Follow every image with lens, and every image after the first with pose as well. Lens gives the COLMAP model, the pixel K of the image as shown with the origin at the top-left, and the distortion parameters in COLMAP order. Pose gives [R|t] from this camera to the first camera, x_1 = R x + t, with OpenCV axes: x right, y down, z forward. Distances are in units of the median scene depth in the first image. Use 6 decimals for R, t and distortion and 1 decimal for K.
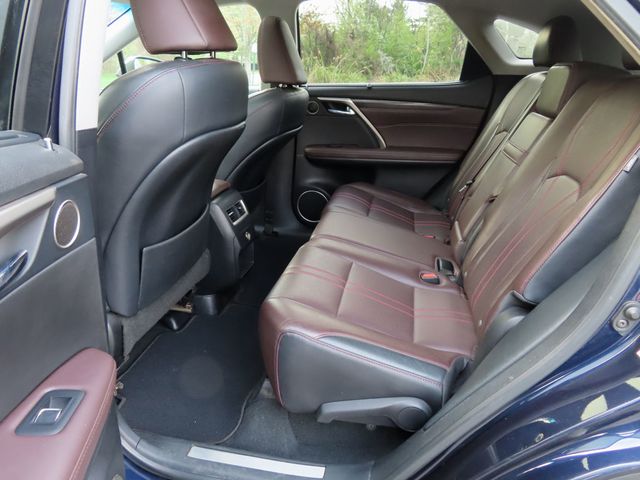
lens RADIAL K [[461.6, 0, 320.0], [0, 461.6, 240.0], [0, 0, 1]] dist [-0.005744, 0.002353]
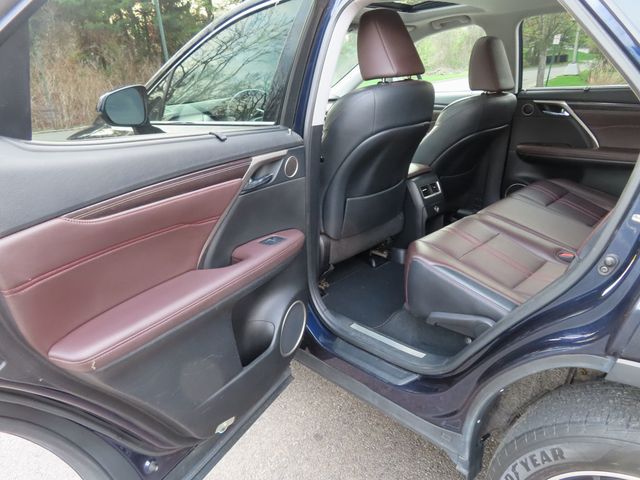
lens RADIAL K [[461.6, 0, 320.0], [0, 461.6, 240.0], [0, 0, 1]] dist [-0.005744, 0.002353]
pose [[0.834427, 0.151897, -0.529772, 0.284346], [-0.148062, 0.987714, 0.049990, 0.063887], [0.530856, 0.036726, 0.846666, -0.287707]]
